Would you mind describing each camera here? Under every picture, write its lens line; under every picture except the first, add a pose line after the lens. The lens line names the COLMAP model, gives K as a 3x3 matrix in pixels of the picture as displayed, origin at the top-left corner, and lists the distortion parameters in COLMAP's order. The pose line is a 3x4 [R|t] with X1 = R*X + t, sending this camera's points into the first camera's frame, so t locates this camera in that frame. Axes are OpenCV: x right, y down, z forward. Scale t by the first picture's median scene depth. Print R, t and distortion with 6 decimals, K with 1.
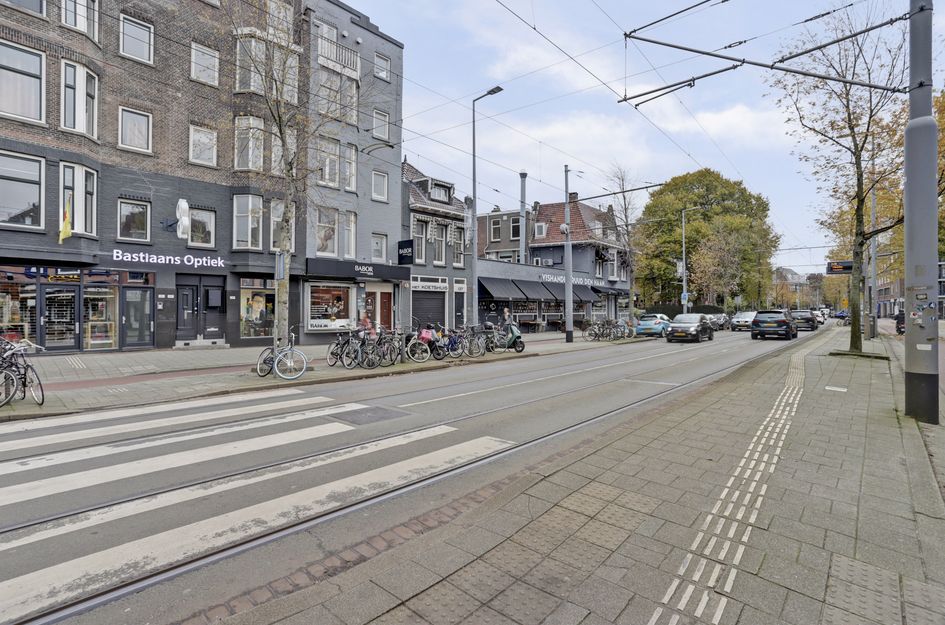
lens RADIAL K [[455.0, 0, 473.4], [0, 455.0, 304.5], [0, 0, 1]] dist [-0.025412, -0.000509]
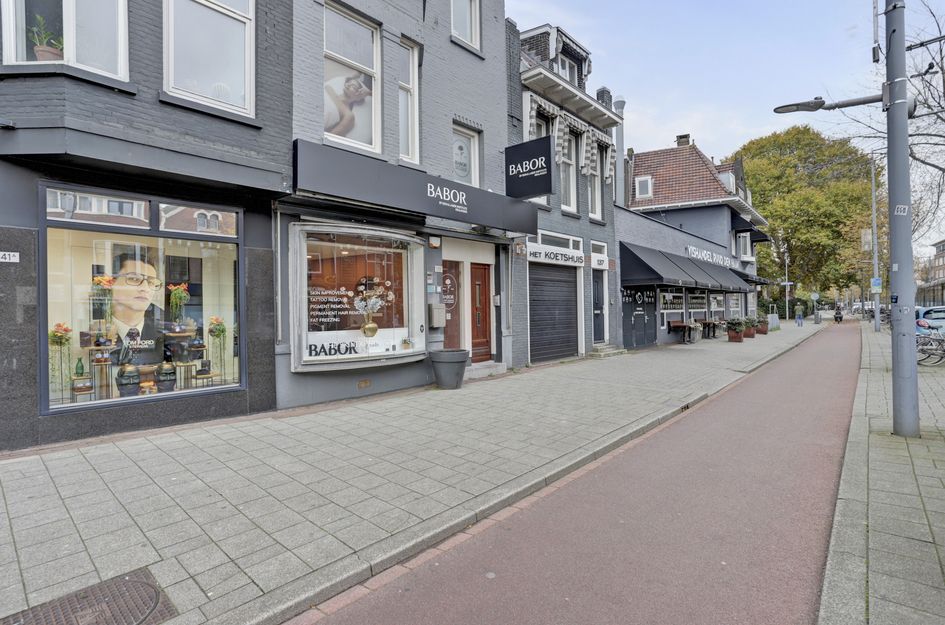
lens RADIAL K [[455.0, 0, 467.5], [0, 455.0, 302.9], [0, 0, 1]] dist [-0.025412, -0.000509]
pose [[0.999883, -0.015319, 0.000175, -0.216590], [0.015320, 0.999876, -0.003624, 0.012611], [-0.000120, 0.003627, 0.999993, 0.597105]]
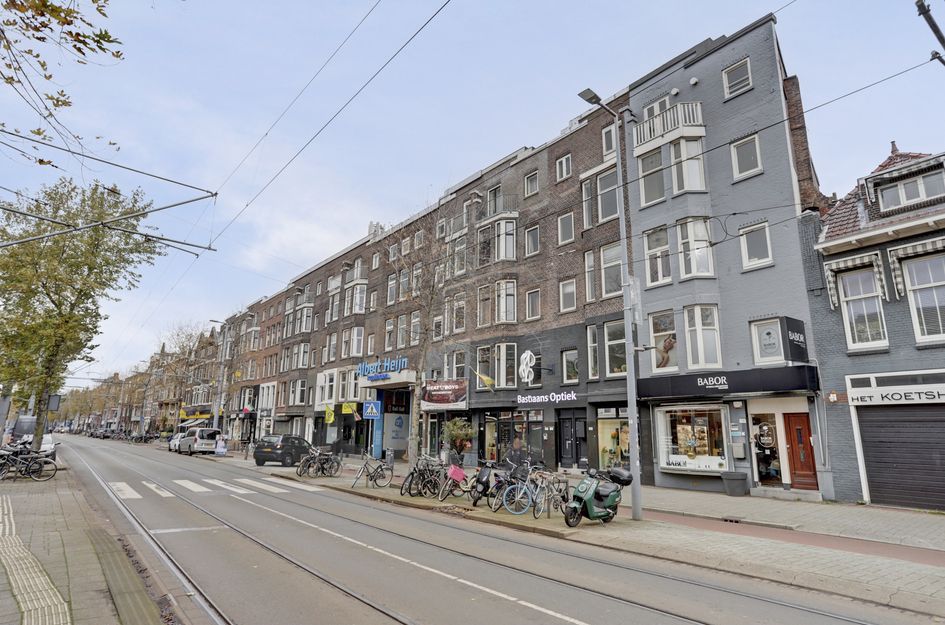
lens RADIAL K [[523.5, 0, 470.6], [0, 523.5, 318.3], [0, 0, 1]] dist [-0.018029, 0.005318]
pose [[-0.149084, -0.213212, -0.965564, 0.563438], [0.004211, 0.976331, -0.216239, -0.003349], [0.988816, -0.036304, -0.144658, 0.729826]]
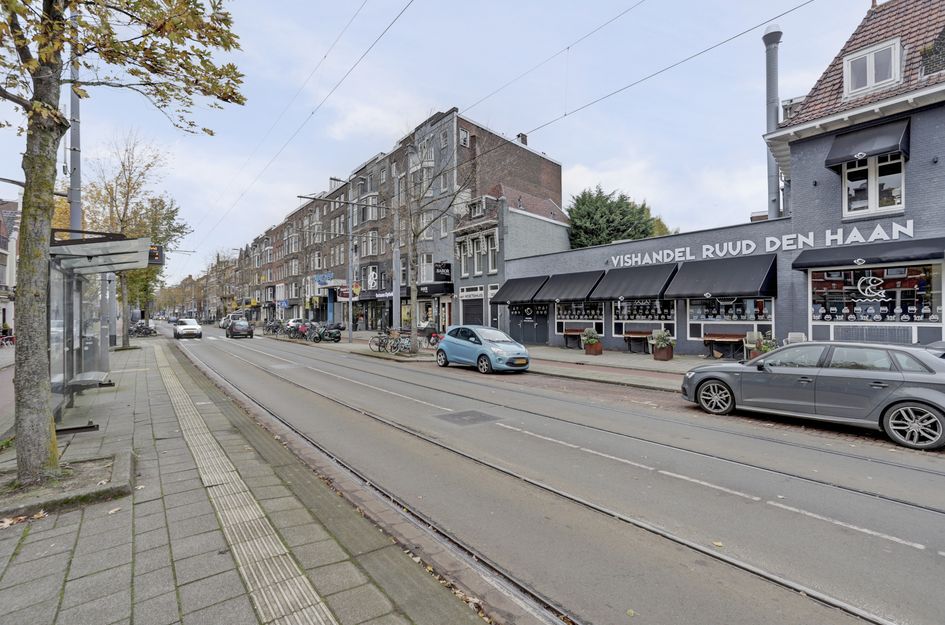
lens RADIAL K [[455.0, 0, 466.5], [0, 455.0, 311.1], [0, 0, 1]] dist [-0.025412, -0.000509]
pose [[-0.208513, -0.003977, -0.978012, 1.179081], [0.020696, 0.999750, -0.008478, 0.011502], [0.977801, -0.022008, -0.208379, 1.399594]]
